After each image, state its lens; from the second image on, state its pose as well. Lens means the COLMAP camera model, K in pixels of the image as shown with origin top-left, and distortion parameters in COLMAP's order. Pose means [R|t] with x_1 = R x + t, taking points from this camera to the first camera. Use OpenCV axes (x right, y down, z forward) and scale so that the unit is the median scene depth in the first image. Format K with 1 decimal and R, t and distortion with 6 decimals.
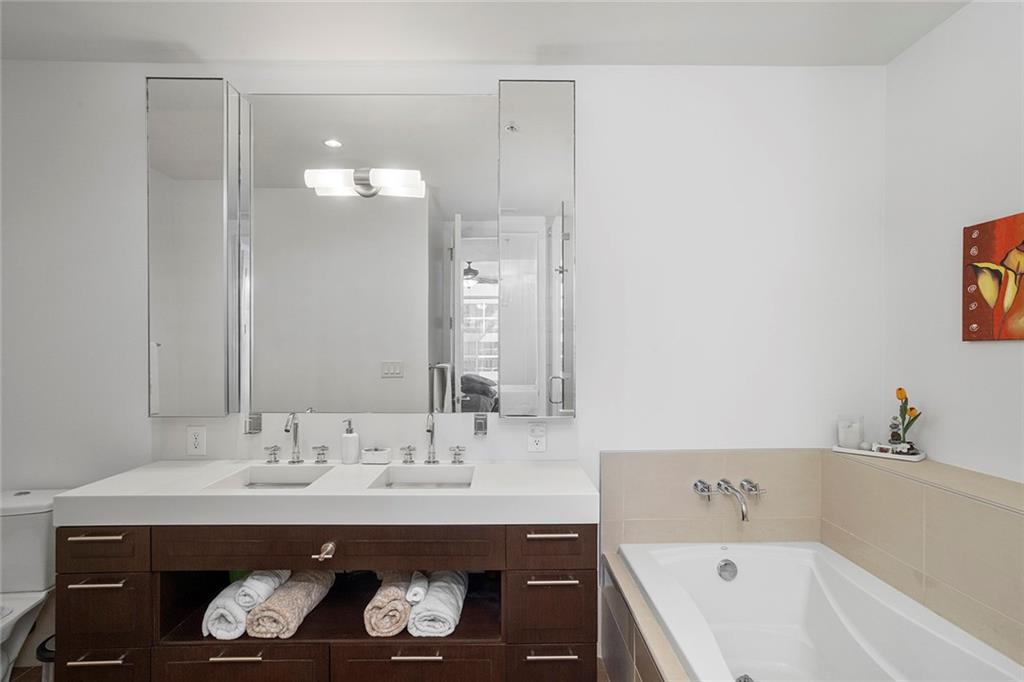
lens RADIAL K [[533.9, 0, 511.7], [0, 533.9, 358.7], [0, 0, 1]] dist [-0.025959, 0.003338]
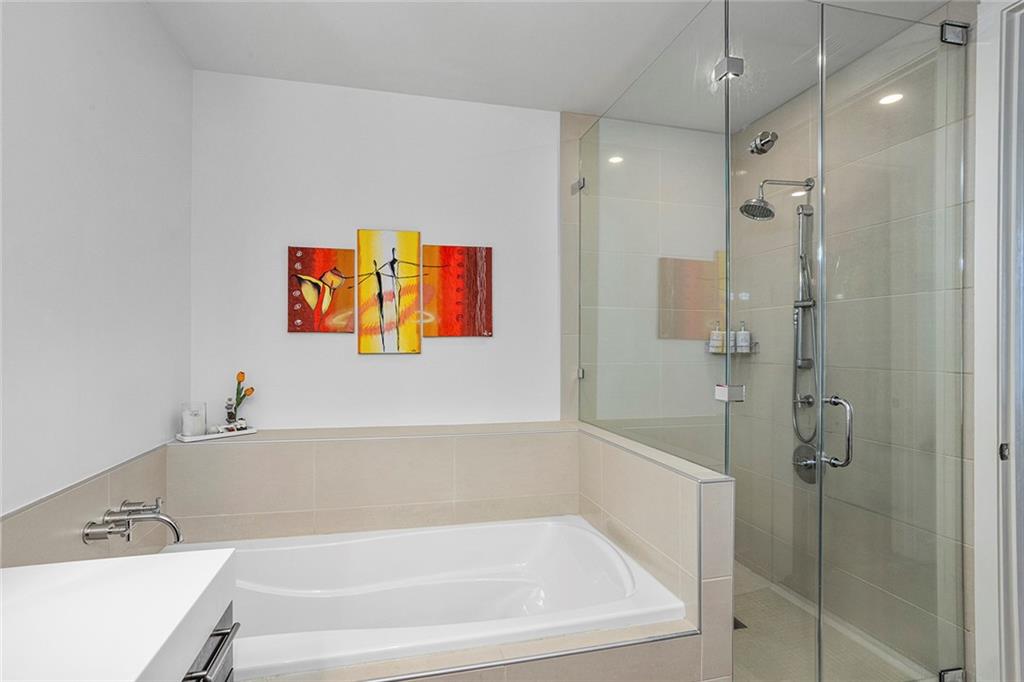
lens RADIAL K [[494.1, 0, 502.2], [0, 494.1, 346.9], [0, 0, 1]] dist [-0.033608, 0.013889]
pose [[-0.213660, 0.001018, 0.976908, -0.469849], [0.010926, 0.999939, 0.001347, 0.007641], [-0.976847, 0.010962, -0.213658, 0.758364]]
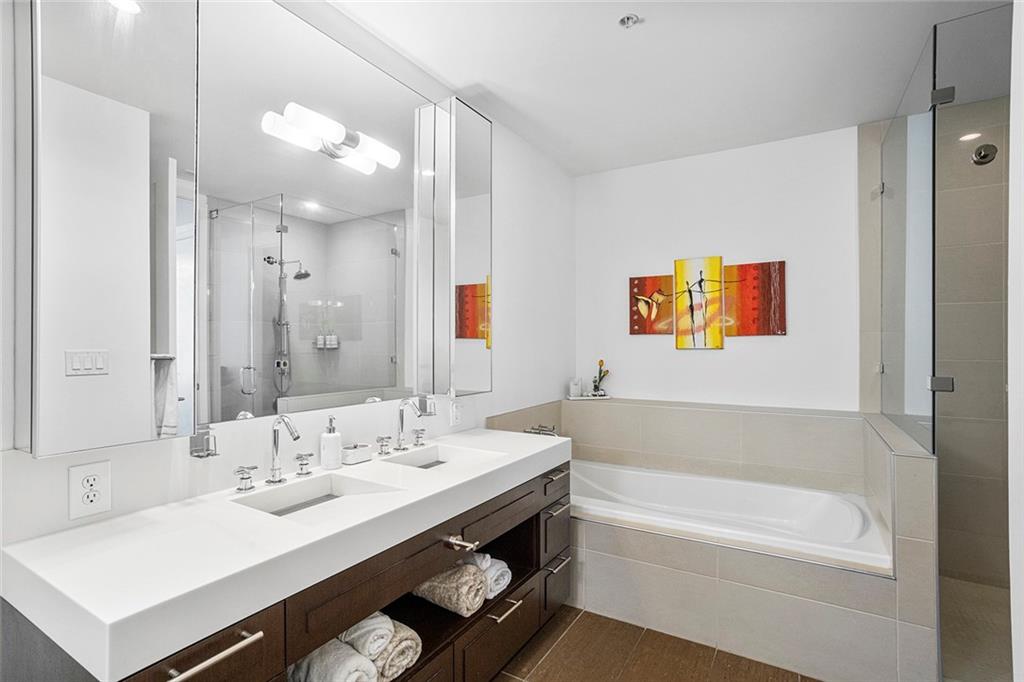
lens RADIAL K [[494.1, 0, 518.0], [0, 494.1, 342.0], [0, 0, 1]] dist [-0.033608, 0.013889]
pose [[0.513513, 0.003315, 0.858076, -0.984774], [0.011856, 0.999870, -0.010958, 0.010314], [-0.858000, 0.015800, 0.513406, 0.415555]]
